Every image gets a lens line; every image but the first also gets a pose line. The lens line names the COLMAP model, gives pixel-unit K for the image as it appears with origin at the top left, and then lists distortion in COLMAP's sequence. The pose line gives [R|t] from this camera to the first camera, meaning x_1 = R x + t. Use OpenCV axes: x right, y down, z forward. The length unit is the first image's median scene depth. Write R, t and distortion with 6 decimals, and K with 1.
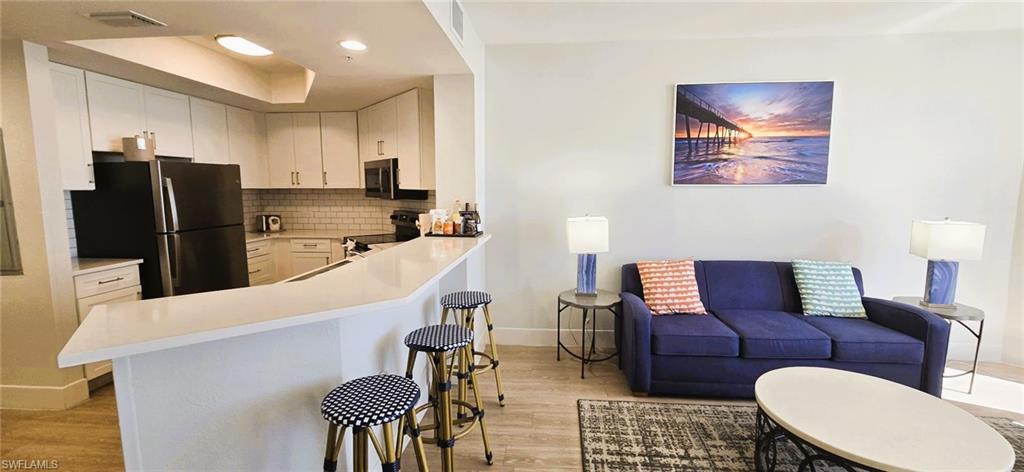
lens RADIAL K [[393.0, 0, 518.3], [0, 393.0, 229.2], [0, 0, 1]] dist [0.002991, 0.000041]
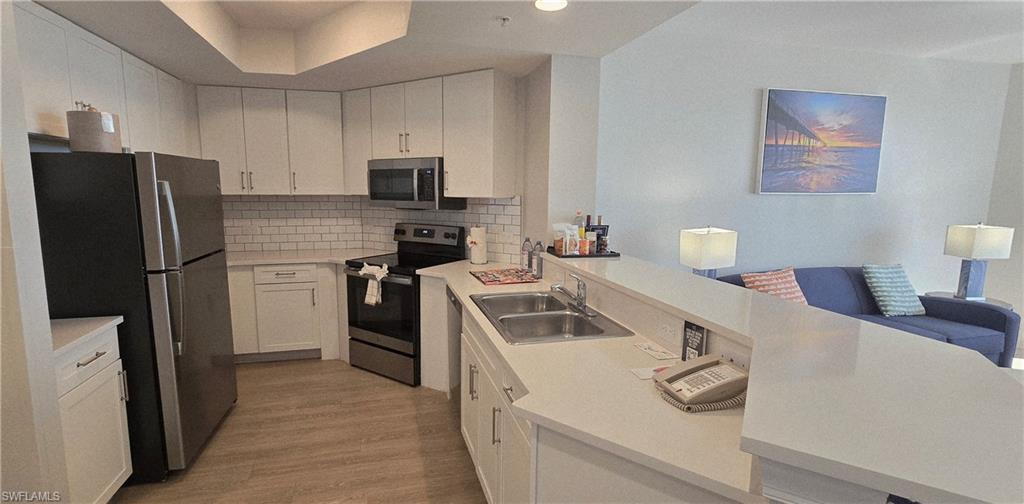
lens RADIAL K [[425.3, 0, 514.0], [0, 425.3, 243.9], [0, 0, 1]] dist [-0.000918, 0.000067]
pose [[0.954473, -0.033495, 0.296412, -0.514414], [0.027924, 0.999345, 0.023011, -0.029389], [-0.296989, -0.013686, 0.954783, 0.185513]]
